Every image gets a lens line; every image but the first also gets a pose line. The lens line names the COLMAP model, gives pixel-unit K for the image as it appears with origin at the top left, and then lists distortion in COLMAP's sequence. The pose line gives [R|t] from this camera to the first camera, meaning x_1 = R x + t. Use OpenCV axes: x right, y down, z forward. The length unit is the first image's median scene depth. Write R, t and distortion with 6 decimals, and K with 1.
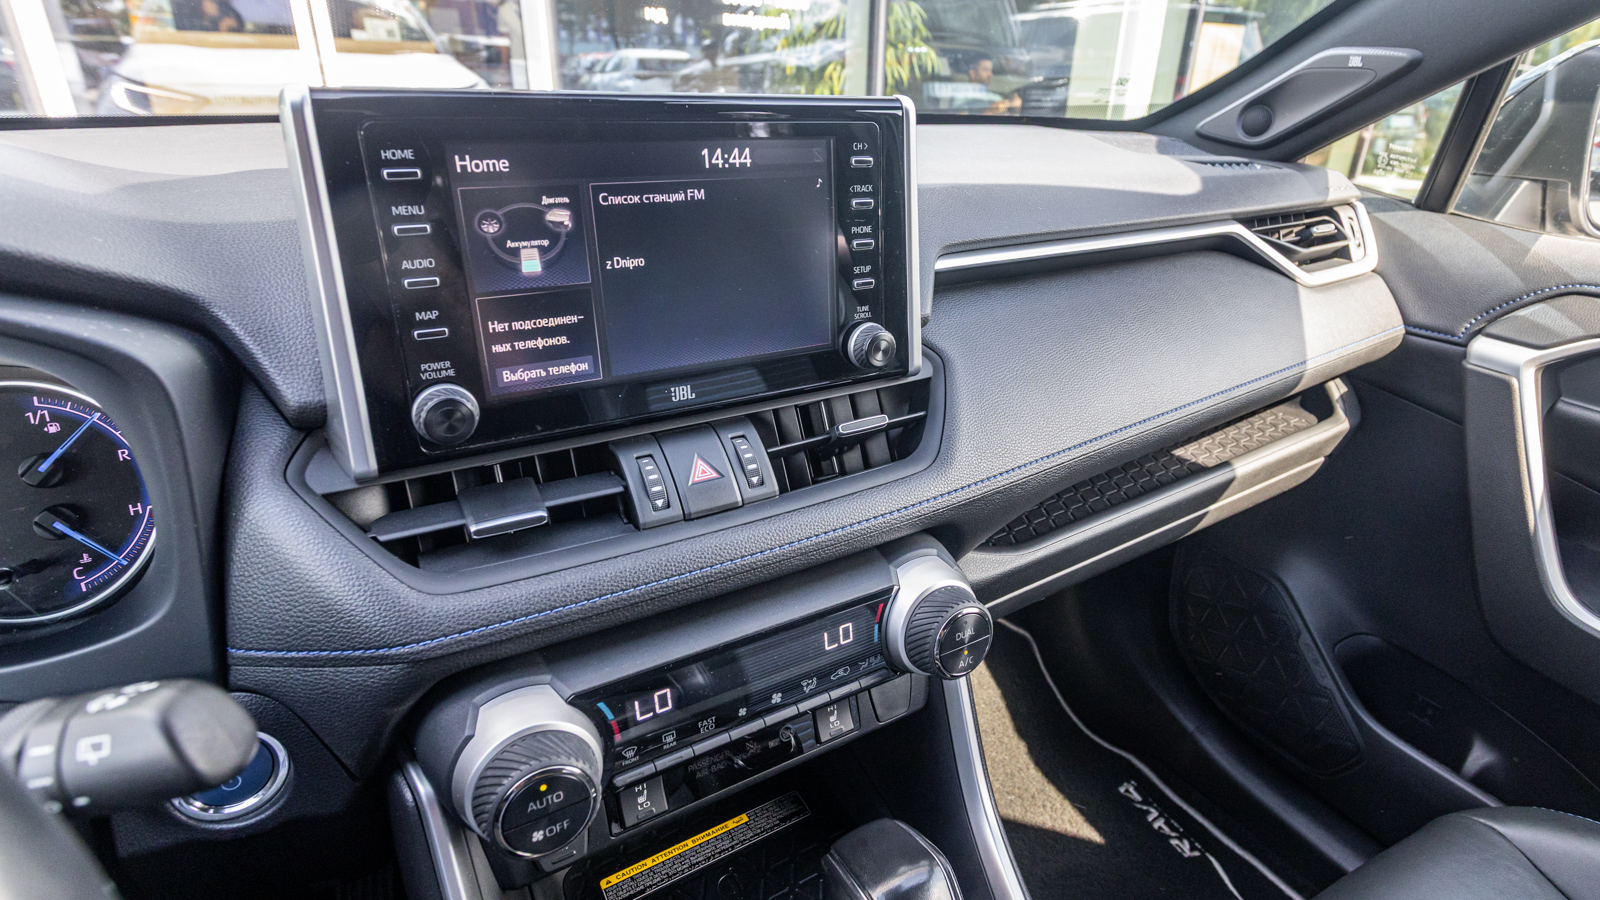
lens RADIAL K [[810.7, 0, 838.7], [0, 810.7, 422.0], [0, 0, 1]] dist [0.004765, 0.000569]
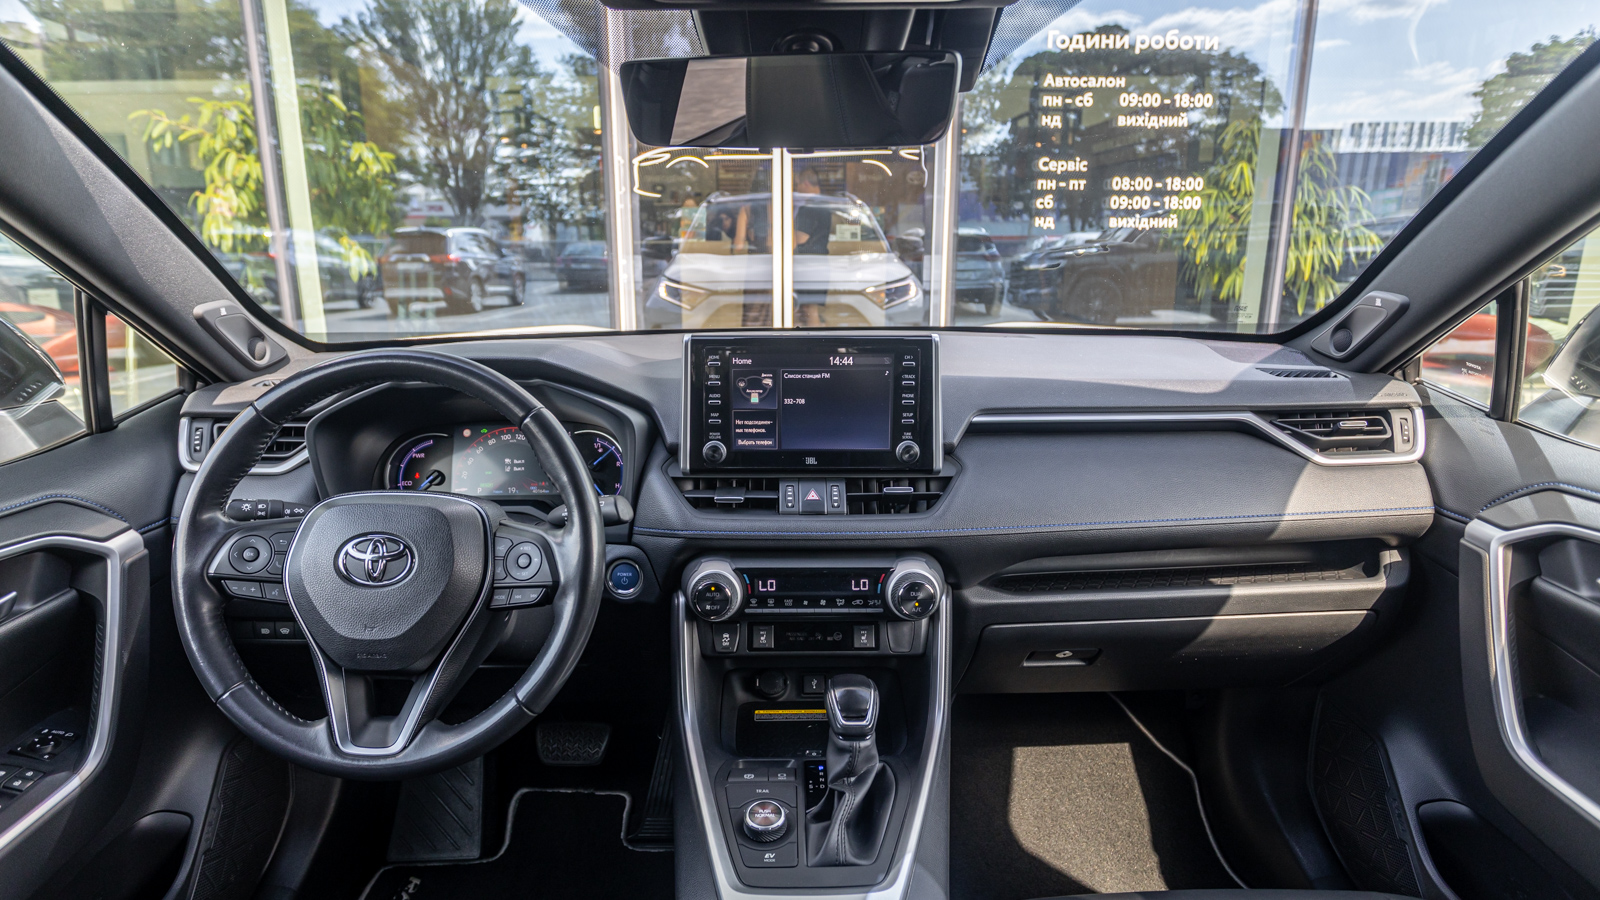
lens RADIAL K [[904.2, 0, 796.0], [0, 904.2, 466.4], [0, 0, 1]] dist [-0.022643, 0.010601]
pose [[0.855348, 0.097291, -0.508836, 1.083394], [-0.179959, 0.976842, -0.115735, 0.286435], [0.485792, 0.190564, 0.853048, -1.191192]]
